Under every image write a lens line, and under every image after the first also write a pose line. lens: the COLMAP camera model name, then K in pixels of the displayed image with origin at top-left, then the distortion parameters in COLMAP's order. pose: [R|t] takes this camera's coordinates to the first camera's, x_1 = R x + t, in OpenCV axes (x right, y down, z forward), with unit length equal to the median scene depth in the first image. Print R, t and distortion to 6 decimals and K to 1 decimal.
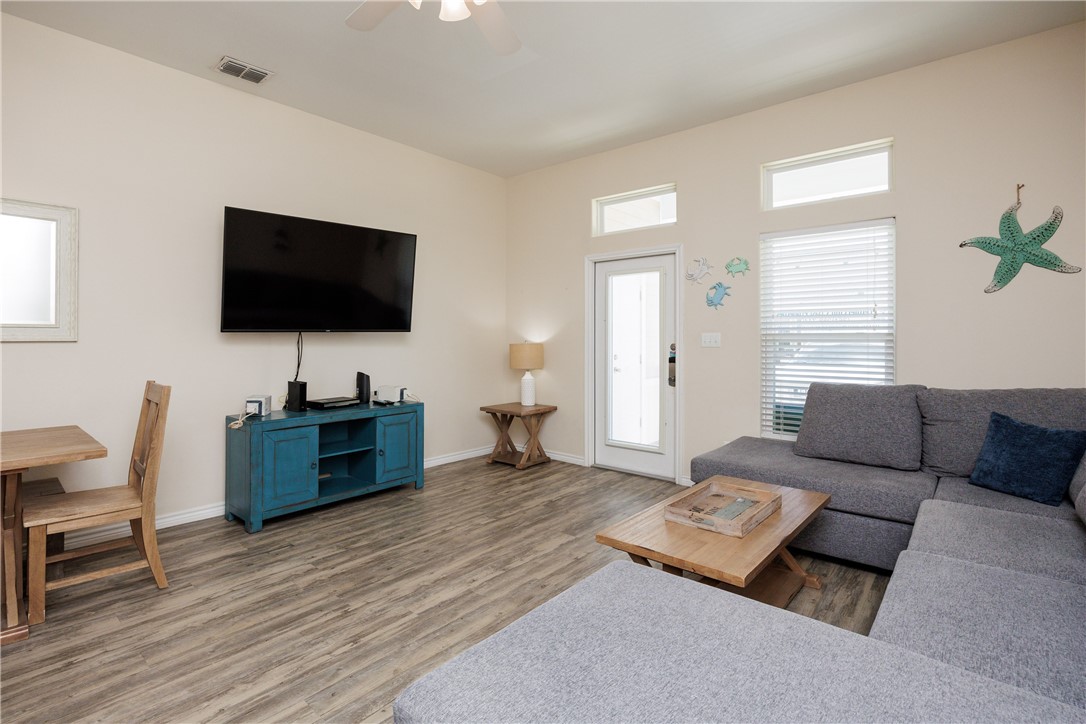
lens RADIAL K [[519.0, 0, 528.6], [0, 519.0, 331.6], [0, 0, 1]] dist [-0.027286, 0.002956]
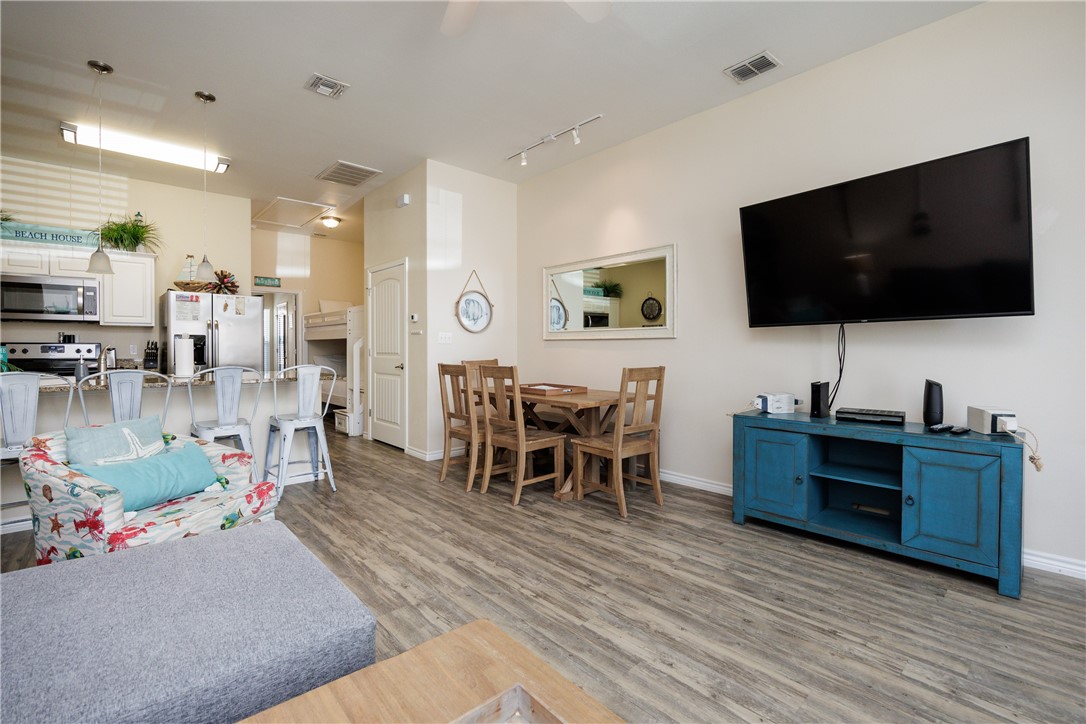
lens RADIAL K [[485.1, 0, 550.7], [0, 485.1, 350.3], [0, 0, 1]] dist [-0.019536, 0.001925]
pose [[-0.107527, 0.008229, -0.994168, 0.436591], [0.009972, 0.999924, 0.007198, 0.036323], [0.994152, -0.009140, -0.107601, 0.709826]]
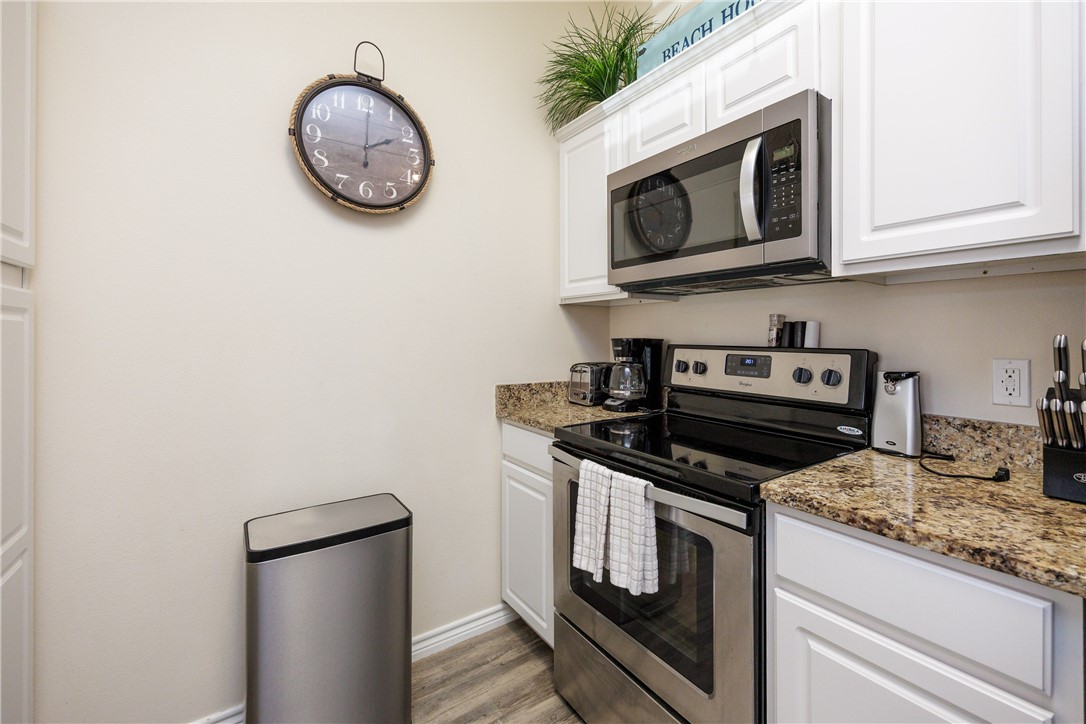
lens RADIAL K [[443.0, 0, 585.1], [0, 443.0, 336.4], [0, 0, 1]] dist [-0.001225, -0.000023]
pose [[-0.978001, -0.001103, 0.208597, -0.763527], [-0.003851, 0.999911, -0.012766, 0.005515], [-0.208564, -0.013289, -0.977918, -0.467470]]
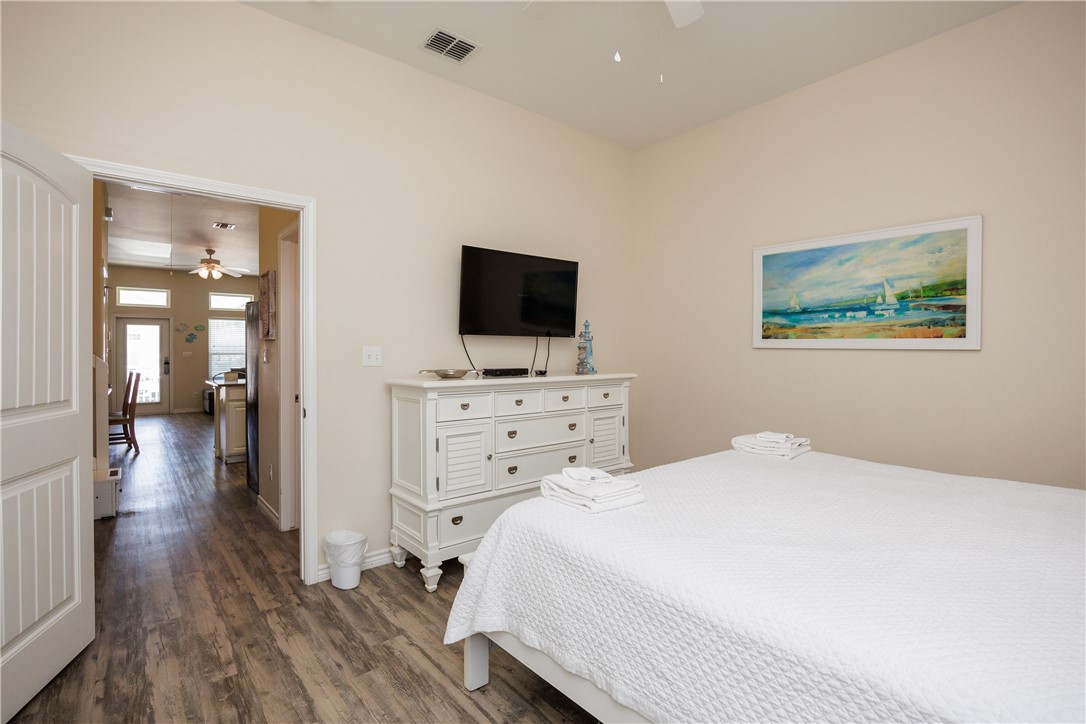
lens RADIAL K [[519.0, 0, 553.1], [0, 519.0, 351.9], [0, 0, 1]] dist [-0.027286, 0.002956]
pose [[0.155707, 0.000404, 0.987803, -2.386263], [-0.007154, 0.999974, 0.000718, -0.017415], [-0.987777, -0.007178, 0.155706, -1.521828]]
